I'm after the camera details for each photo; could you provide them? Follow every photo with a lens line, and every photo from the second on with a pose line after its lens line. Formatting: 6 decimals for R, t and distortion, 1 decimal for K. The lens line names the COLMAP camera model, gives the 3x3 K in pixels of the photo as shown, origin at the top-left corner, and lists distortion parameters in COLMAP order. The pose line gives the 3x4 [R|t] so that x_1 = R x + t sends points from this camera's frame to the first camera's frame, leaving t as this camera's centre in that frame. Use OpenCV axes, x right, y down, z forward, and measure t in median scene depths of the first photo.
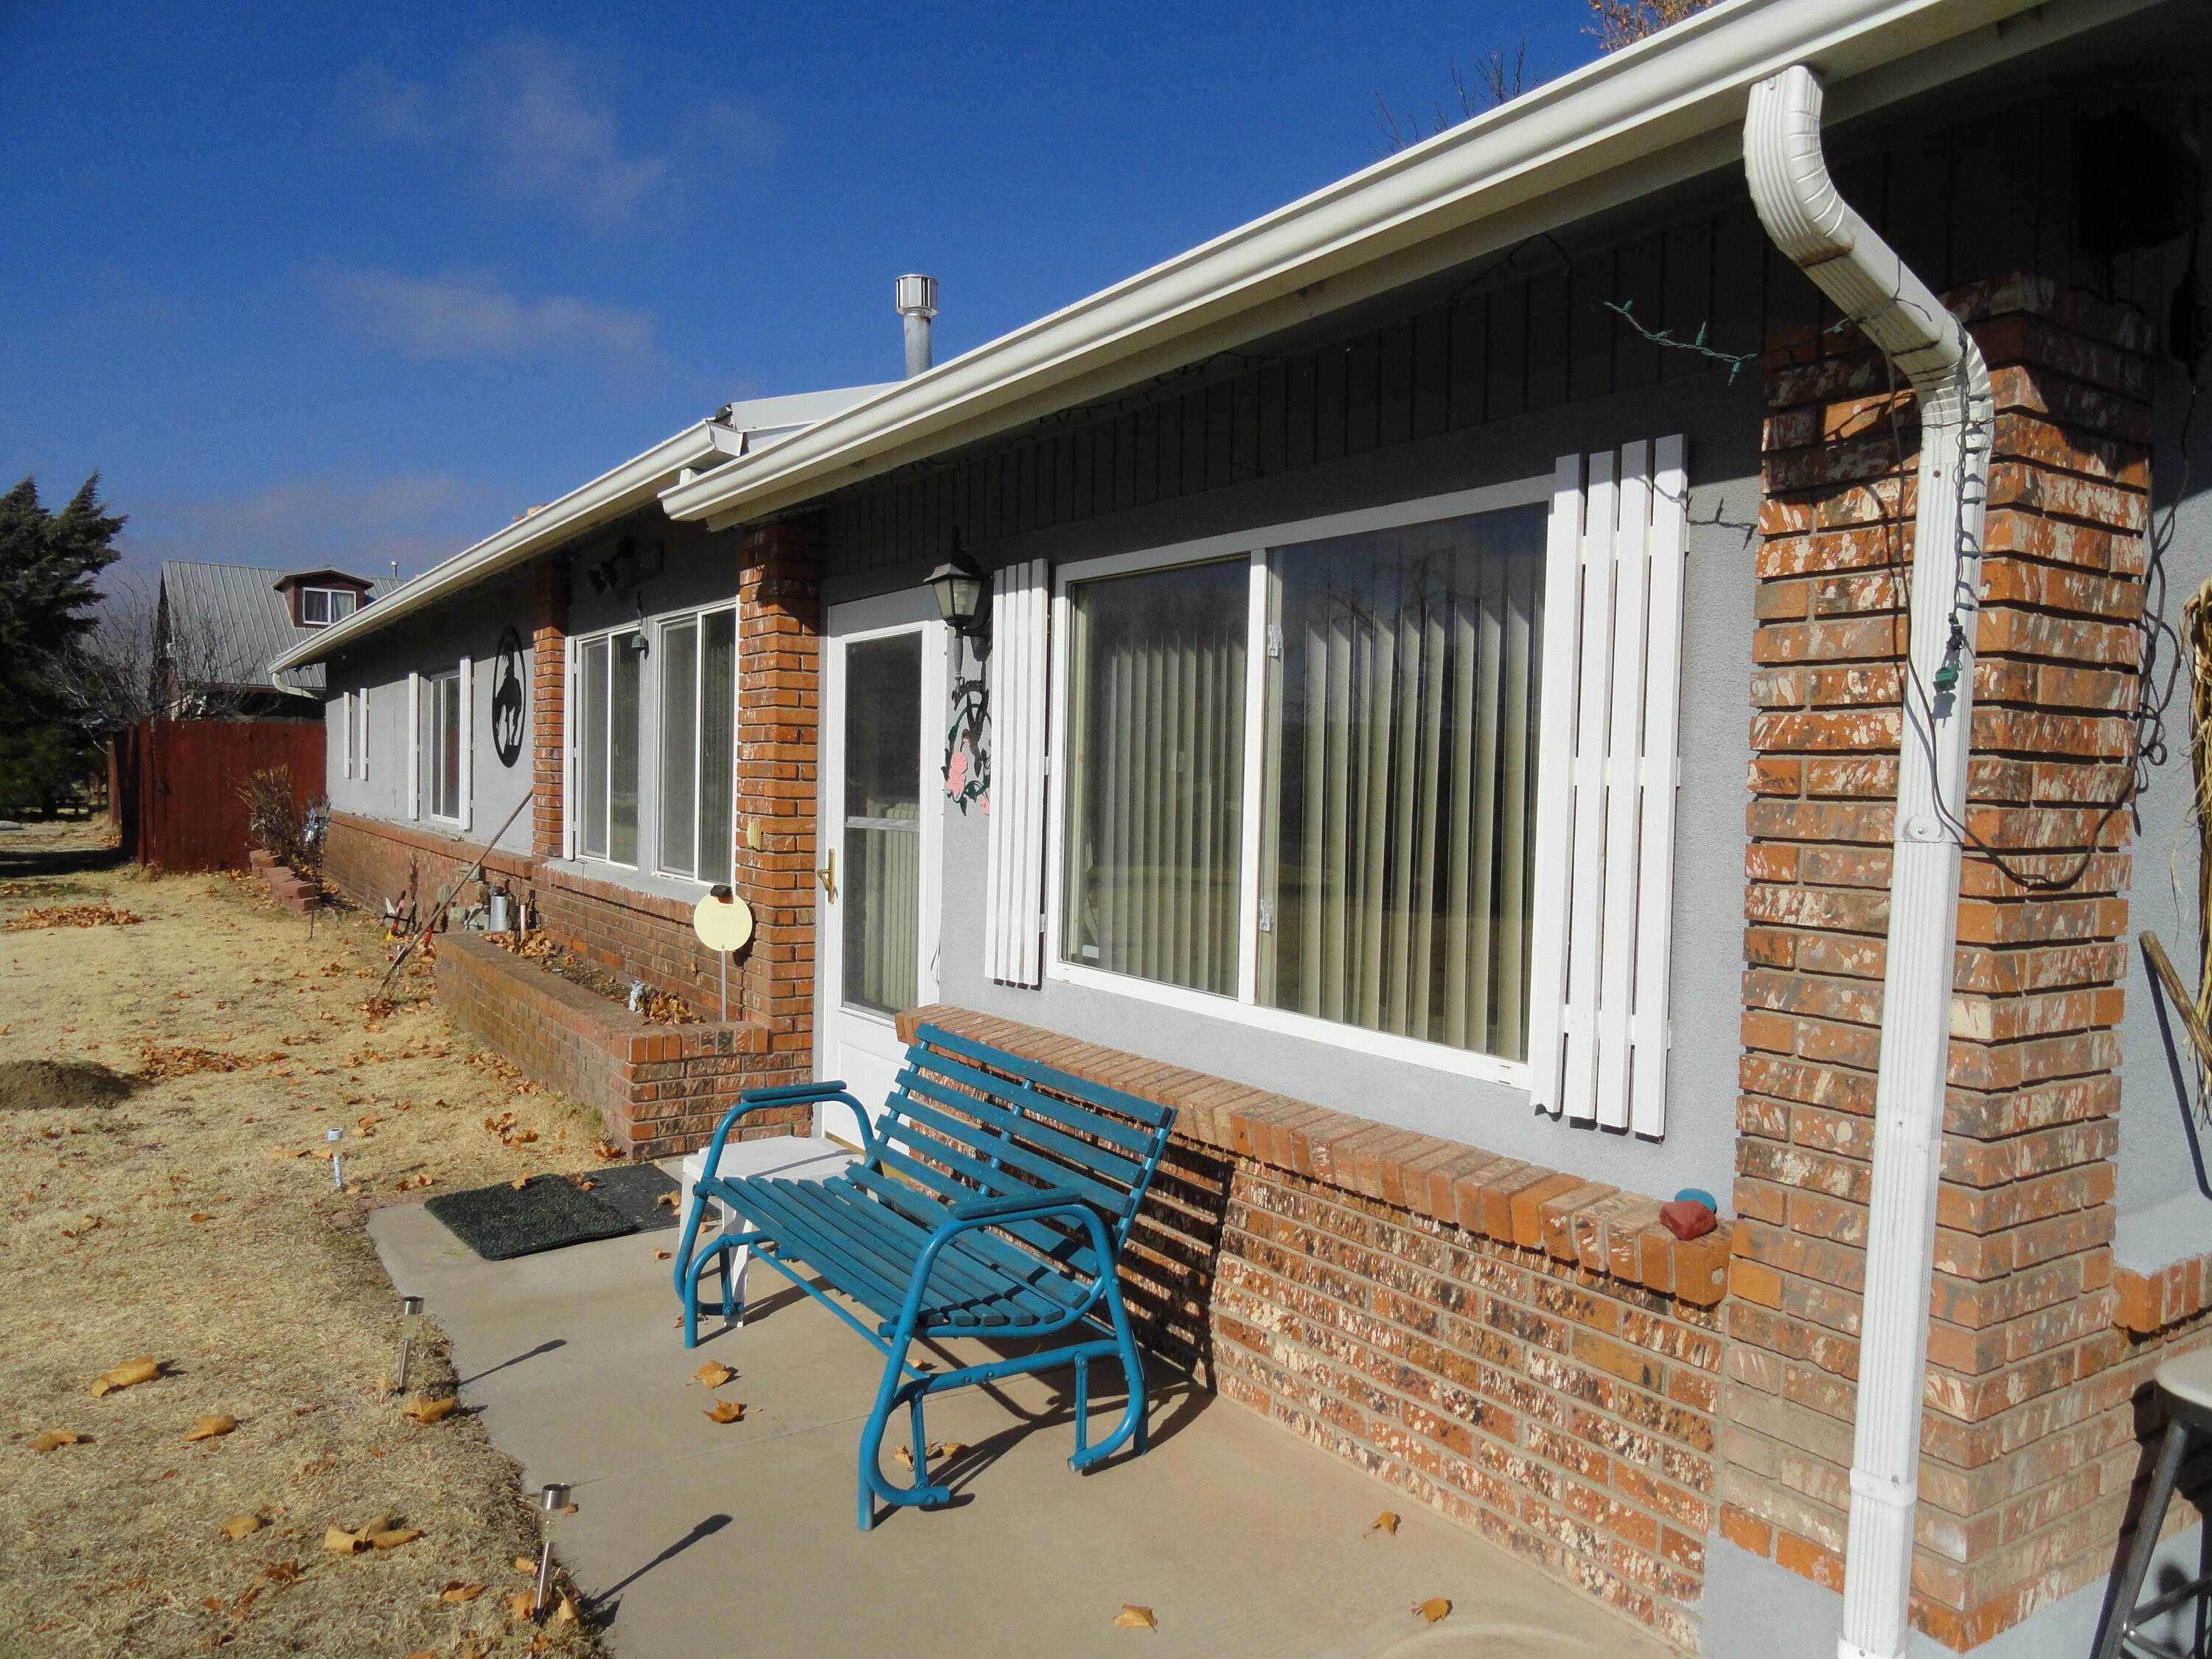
lens RADIAL K [[1538.1, 0, 1098.5], [0, 1538.1, 832.6], [0, 0, 1]] dist [-0.004249, 0.003292]
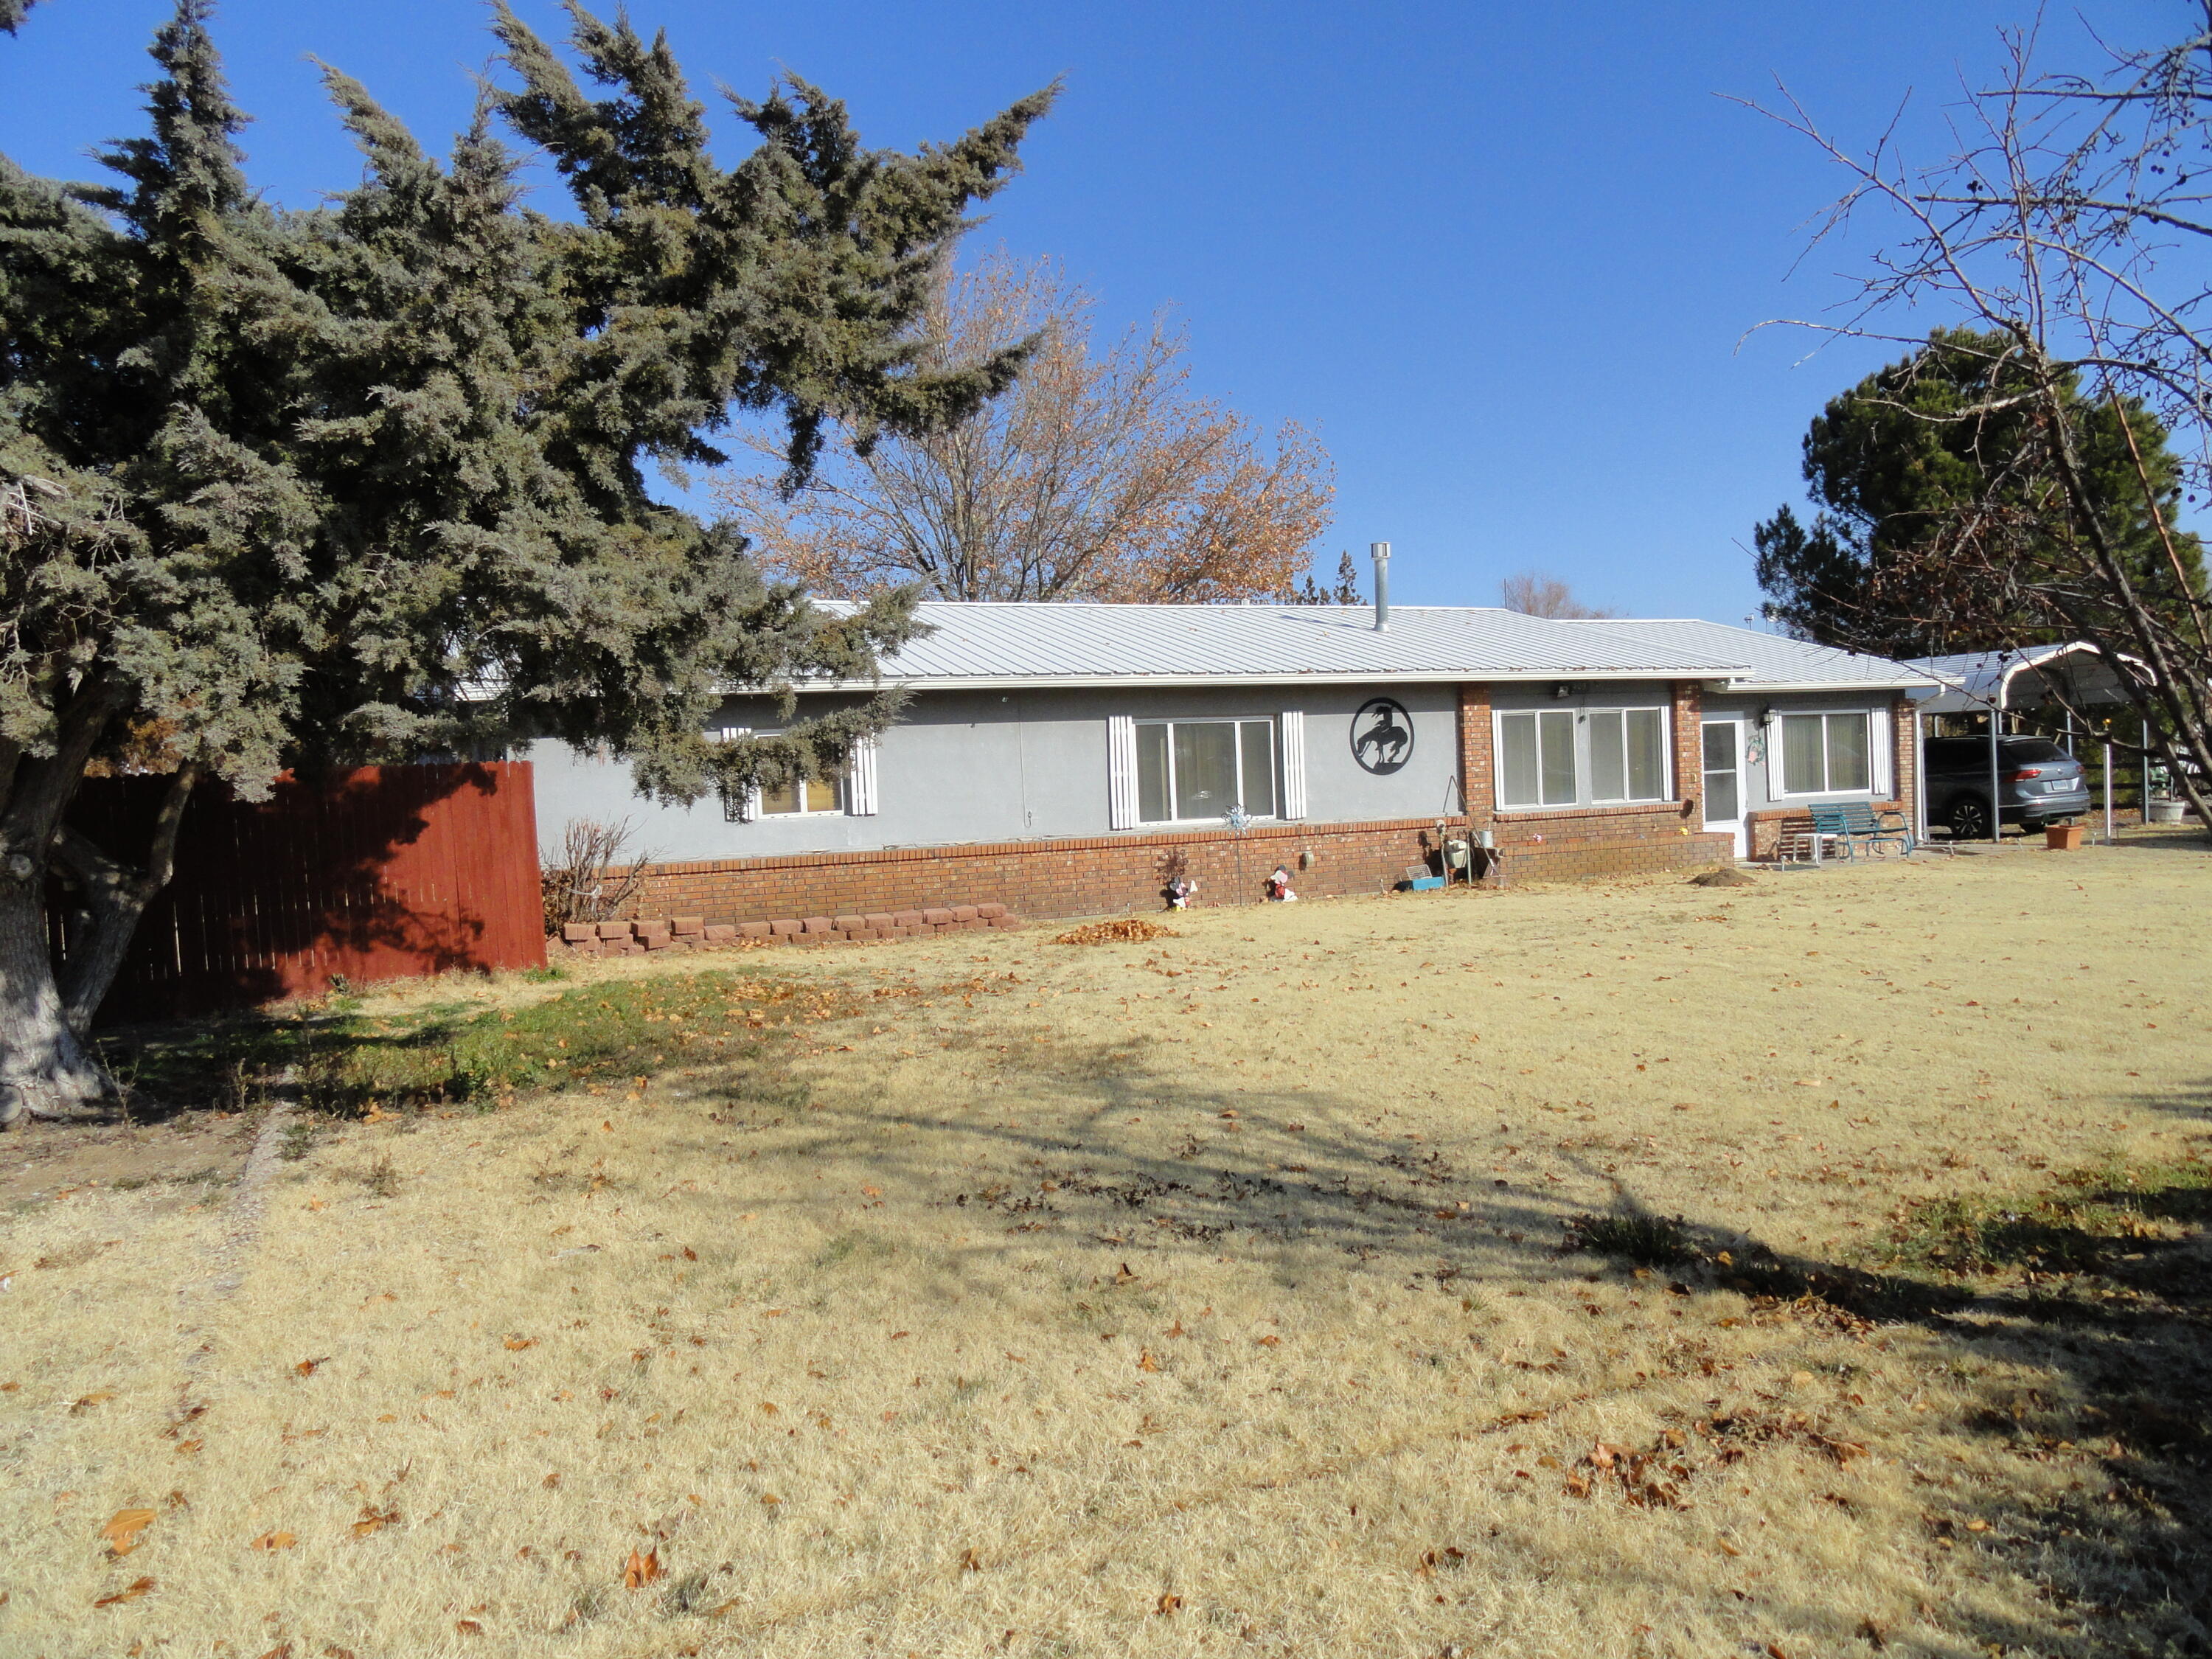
lens RADIAL K [[1538.1, 0, 1111.9], [0, 1538.1, 825.5], [0, 0, 1]] dist [-0.004249, 0.003292]
pose [[0.133989, -0.051274, 0.989655, -5.918041], [0.085345, 0.995547, 0.040024, -0.220526], [-0.987301, 0.079099, 0.137768, 2.829784]]
